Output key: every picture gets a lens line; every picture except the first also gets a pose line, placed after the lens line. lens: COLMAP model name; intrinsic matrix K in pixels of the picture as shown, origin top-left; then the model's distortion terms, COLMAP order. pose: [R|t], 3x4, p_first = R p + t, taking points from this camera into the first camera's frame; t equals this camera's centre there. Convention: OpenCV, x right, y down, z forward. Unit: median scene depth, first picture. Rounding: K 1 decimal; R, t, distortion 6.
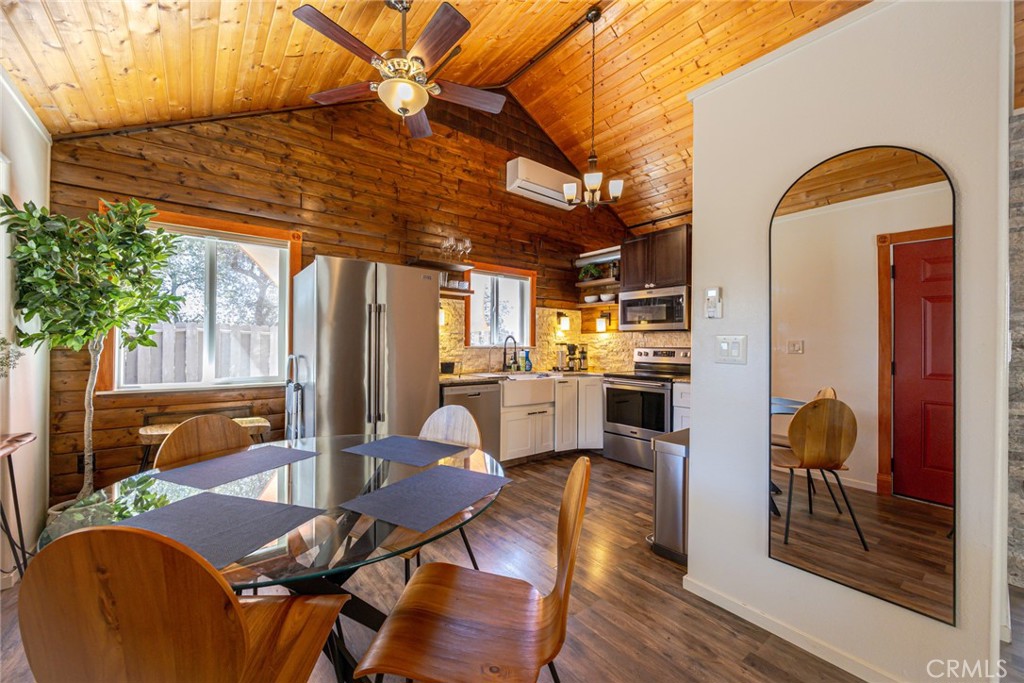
lens RADIAL K [[400.8, 0, 502.5], [0, 400.8, 342.8], [0, 0, 1]] dist [-0.002411, -0.000862]
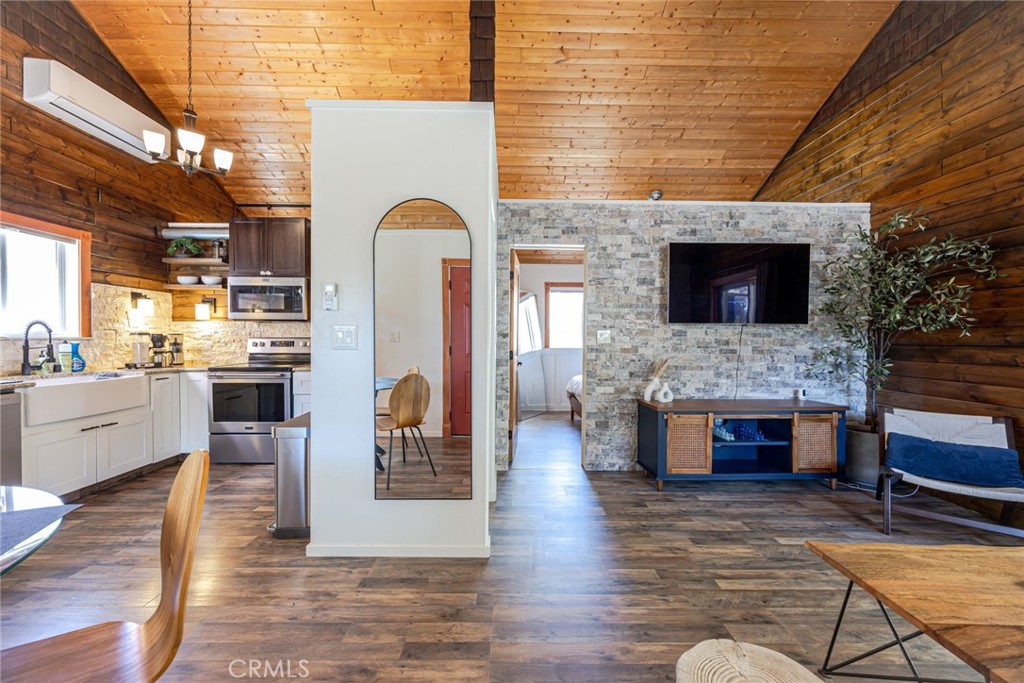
lens RADIAL K [[387.8, 0, 513.6], [0, 387.8, 344.1], [0, 0, 1]] dist [-0.004597, 0.000386]
pose [[0.601335, -0.018478, 0.798783, -0.022271], [-0.003678, 0.999658, 0.025893, 0.001863], [-0.798989, -0.018508, 0.601061, -0.041908]]
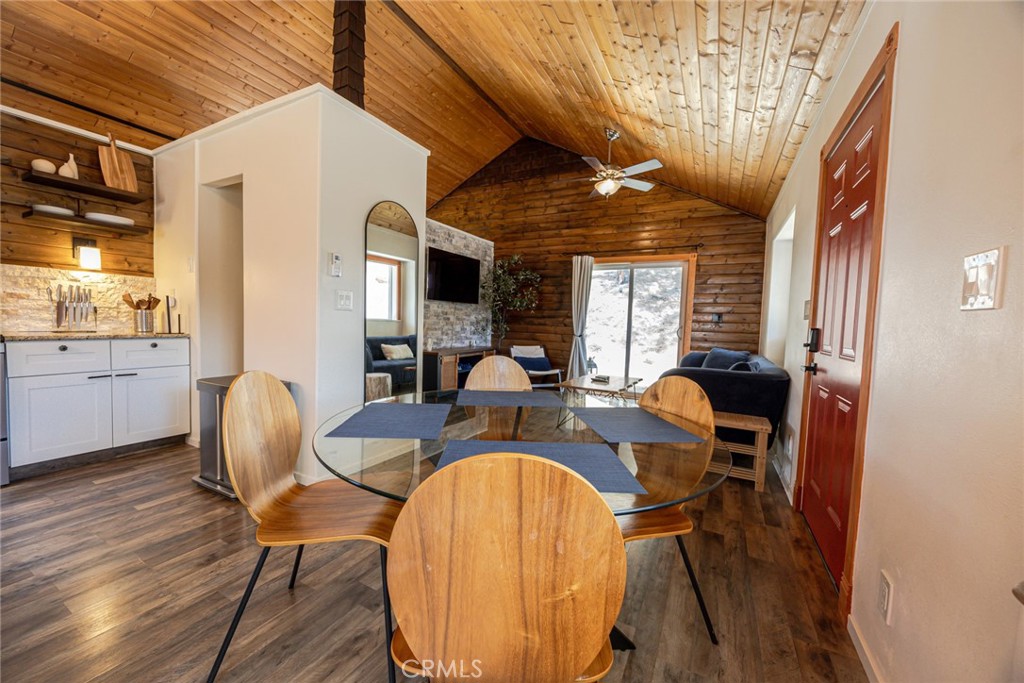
lens RADIAL K [[387.8, 0, 514.6], [0, 387.8, 341.8], [0, 0, 1]] dist [-0.004597, 0.000386]
pose [[-0.415201, -0.073852, 0.906727, -0.472263], [-0.040593, 0.997211, 0.062633, 0.026309], [-0.908824, -0.010802, -0.417041, 0.507475]]
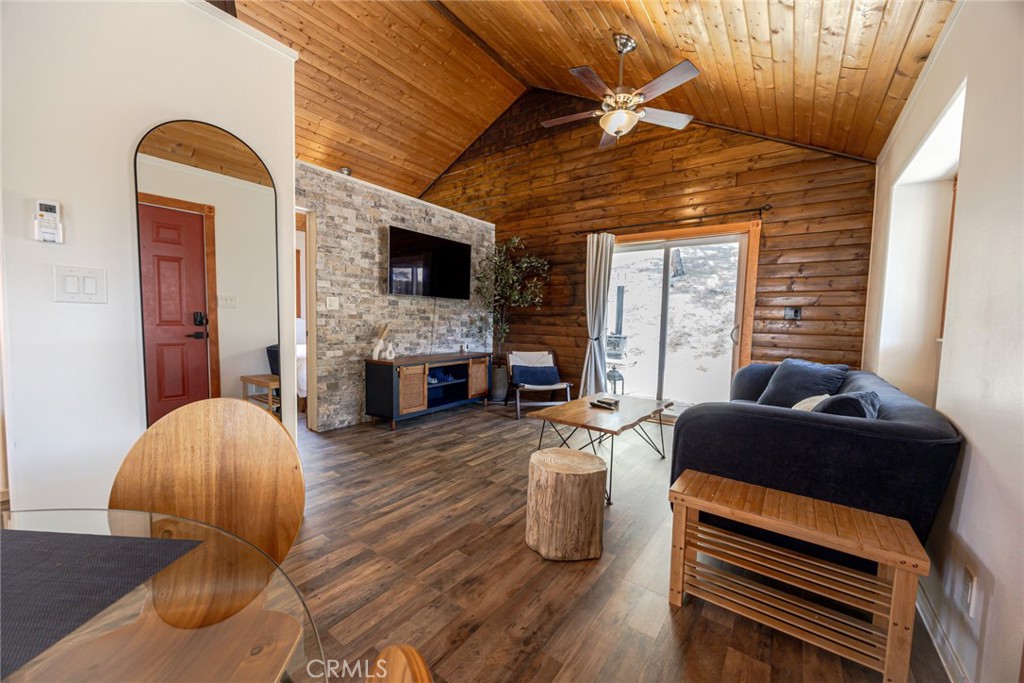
lens RADIAL K [[387.8, 0, 513.9], [0, 387.8, 344.7], [0, 0, 1]] dist [-0.004597, 0.000386]
pose [[-0.281451, -0.079775, 0.956254, -0.223432], [-0.030525, 0.996778, 0.074172, 0.026110], [-0.959090, -0.008314, -0.282979, 0.185905]]
